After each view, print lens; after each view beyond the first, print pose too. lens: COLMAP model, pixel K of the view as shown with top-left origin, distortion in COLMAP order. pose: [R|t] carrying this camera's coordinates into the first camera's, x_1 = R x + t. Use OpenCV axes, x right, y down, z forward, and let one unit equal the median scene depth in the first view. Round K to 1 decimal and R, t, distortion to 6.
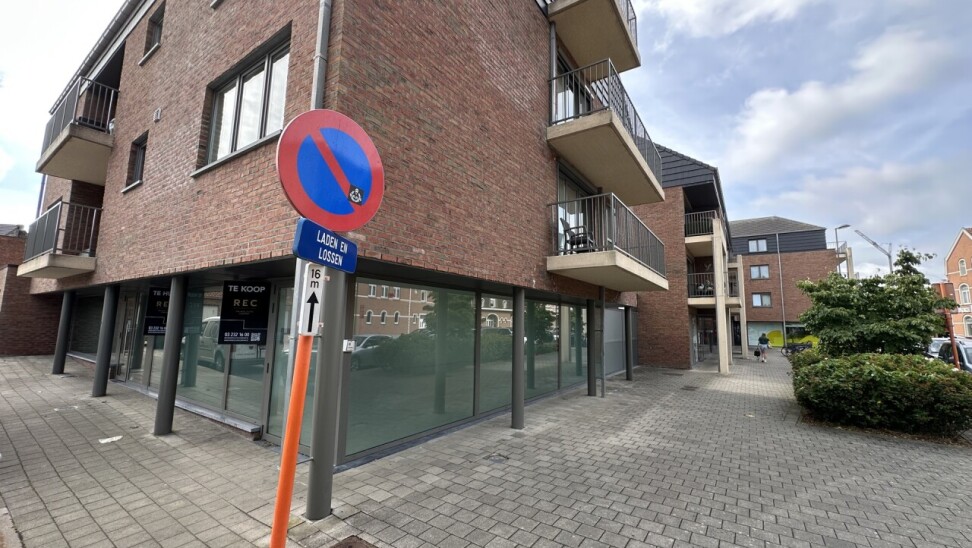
lens RADIAL K [[387.3, 0, 489.8], [0, 387.3, 274.3], [0, 0, 1]] dist [0.001404, -0.001483]
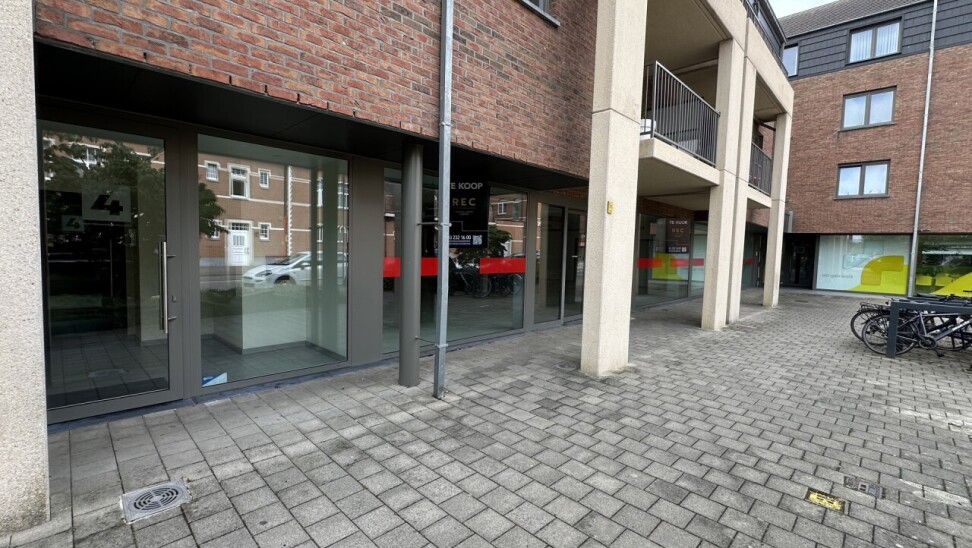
lens RADIAL K [[419.2, 0, 491.0], [0, 419.2, 274.1], [0, 0, 1]] dist [-0.000546, 0.000597]
pose [[0.986067, 0.021095, -0.165004, 0.384377], [0.010437, 0.982126, 0.187936, 0.075882], [0.166019, -0.187039, 0.968222, 0.479375]]
